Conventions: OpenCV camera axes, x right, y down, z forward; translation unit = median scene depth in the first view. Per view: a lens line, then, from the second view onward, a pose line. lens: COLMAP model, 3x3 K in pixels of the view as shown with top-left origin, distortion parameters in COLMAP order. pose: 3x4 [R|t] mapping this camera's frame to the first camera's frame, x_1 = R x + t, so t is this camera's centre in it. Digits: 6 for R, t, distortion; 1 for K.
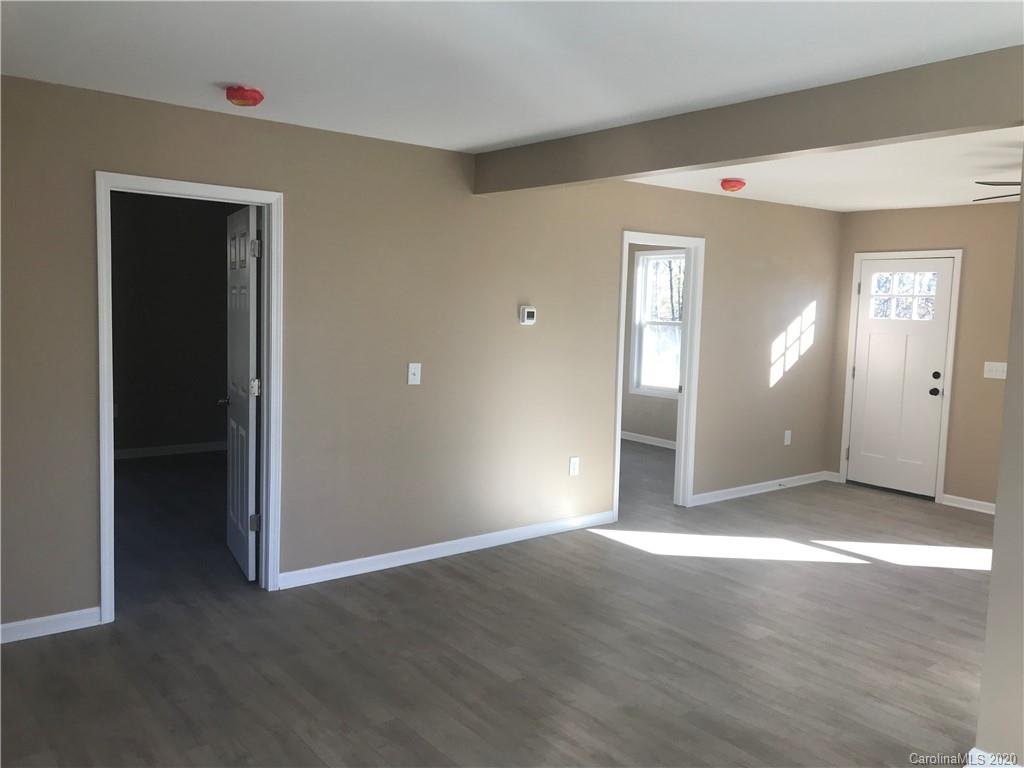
lens RADIAL K [[841.8, 0, 514.0], [0, 841.8, 378.8], [0, 0, 1]] dist [0.051078, -0.086896]
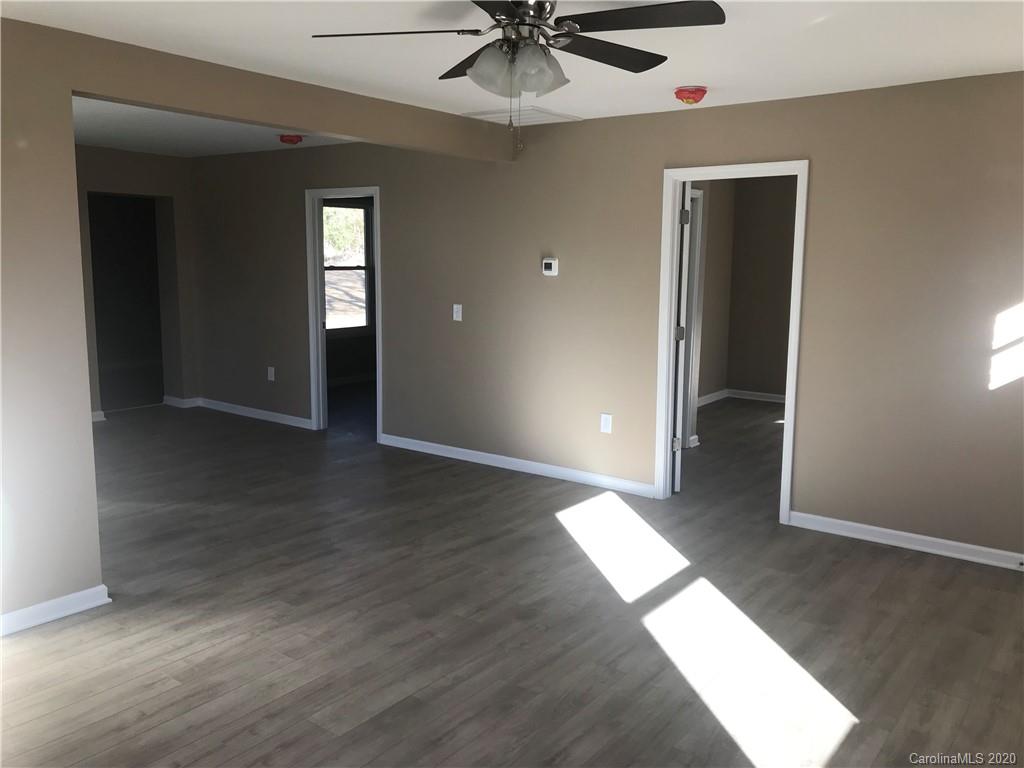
lens RADIAL K [[841.8, 0, 514.0], [0, 841.8, 378.8], [0, 0, 1]] dist [0.051078, -0.086896]
pose [[0.253237, 0.115743, -0.960455, 0.828050], [-0.089249, 0.991378, 0.095937, -0.026199], [0.963278, 0.061425, 0.261384, 0.542433]]
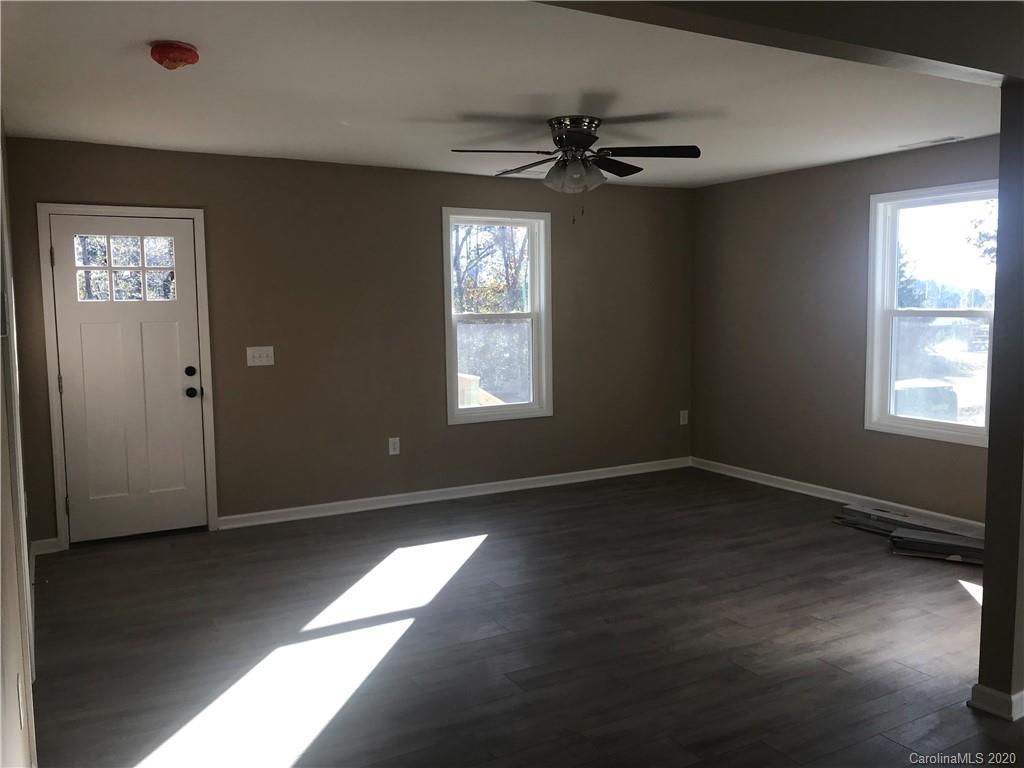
lens RADIAL K [[841.8, 0, 514.0], [0, 841.8, 378.8], [0, 0, 1]] dist [0.051078, -0.086896]
pose [[0.145673, -0.127206, 0.981121, -0.220439], [0.103146, 0.988248, 0.112816, -0.054692], [-0.983941, 0.084765, 0.157082, 0.595739]]
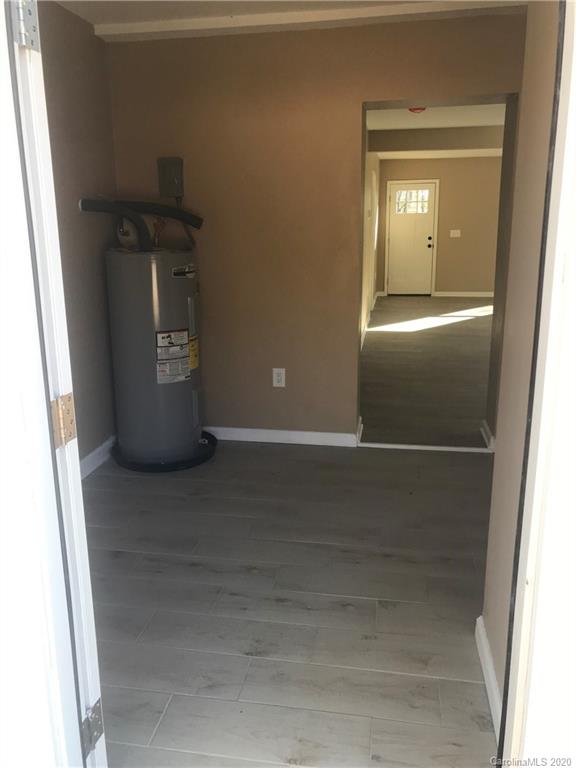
lens RADIAL K [[631.3, 0, 288.0], [0, 631.3, 384.0], [0, 0, 1]] dist [0.051078, -0.086896]
pose [[0.740174, -0.206481, 0.639928, -0.924647], [0.098065, 0.974658, 0.201058, -0.002738], [-0.665226, -0.086063, 0.741666, -0.014187]]
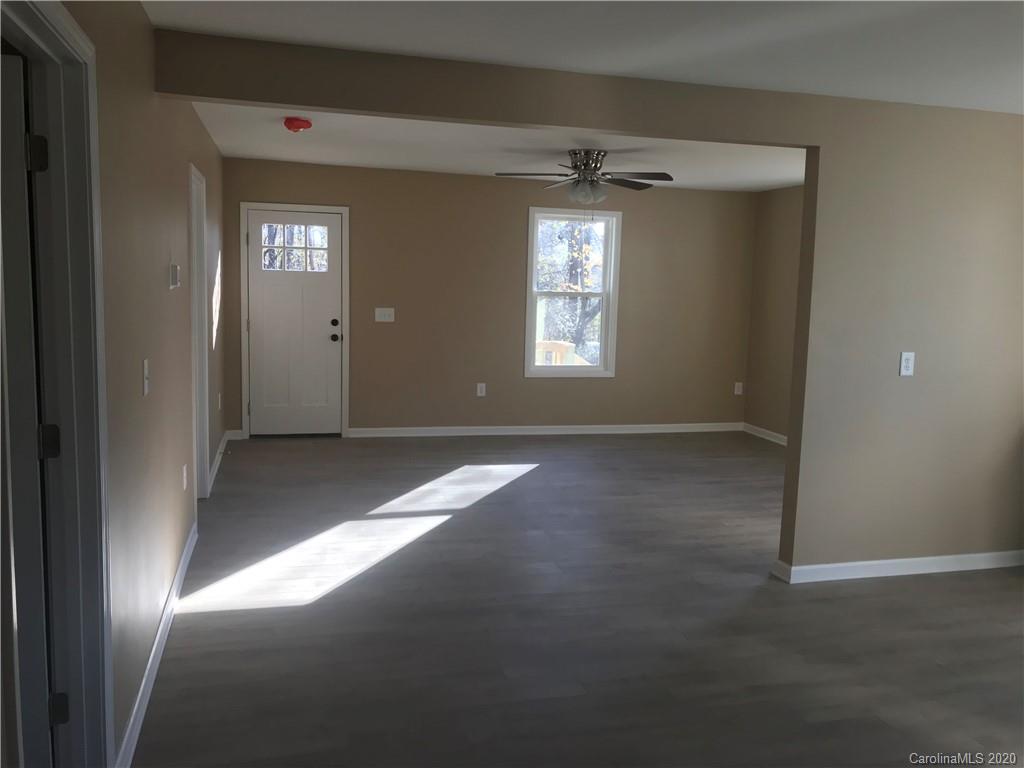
lens RADIAL K [[841.8, 0, 514.0], [0, 841.8, 378.8], [0, 0, 1]] dist [0.051078, -0.086896]
pose [[0.385367, -0.133965, 0.912987, -0.417308], [0.063877, 0.990905, 0.118436, -0.046738], [-0.920550, 0.012678, 0.390419, 0.370230]]
